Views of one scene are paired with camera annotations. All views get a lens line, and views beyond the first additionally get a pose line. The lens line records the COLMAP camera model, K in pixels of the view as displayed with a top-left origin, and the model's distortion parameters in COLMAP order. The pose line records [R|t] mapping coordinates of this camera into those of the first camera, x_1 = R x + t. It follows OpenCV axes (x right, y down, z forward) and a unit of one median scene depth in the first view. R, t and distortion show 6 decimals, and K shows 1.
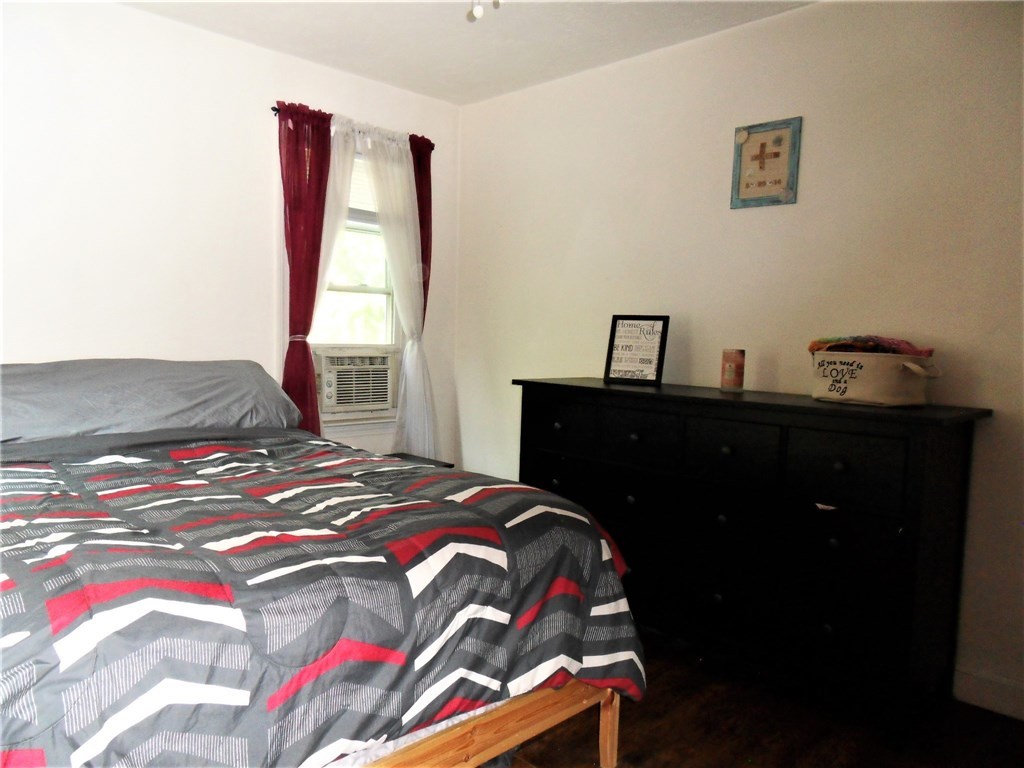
lens RADIAL K [[753.7, 0, 509.0], [0, 753.7, 375.5], [0, 0, 1]] dist [-0.011048, 0.009420]
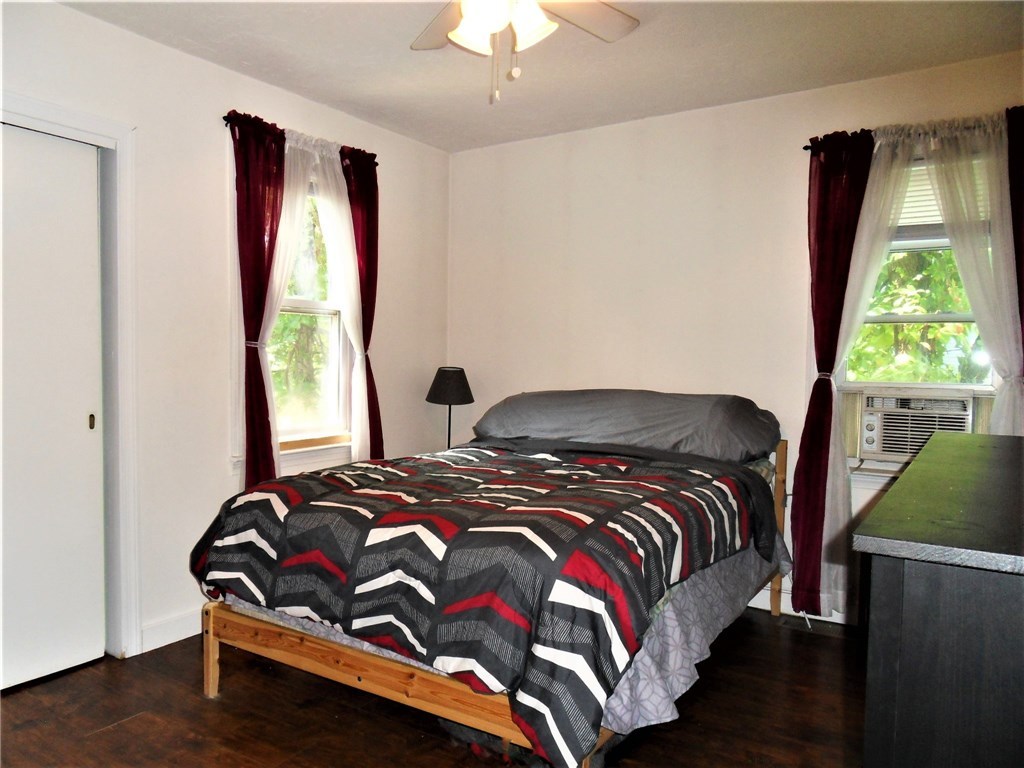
lens RADIAL K [[753.7, 0, 508.2], [0, 753.7, 391.6], [0, 0, 1]] dist [-0.011048, 0.009420]
pose [[0.205263, 0.017601, -0.978549, 0.711888], [-0.060650, 0.998145, 0.005231, -0.013093], [0.976826, 0.058276, 0.205949, 0.509002]]
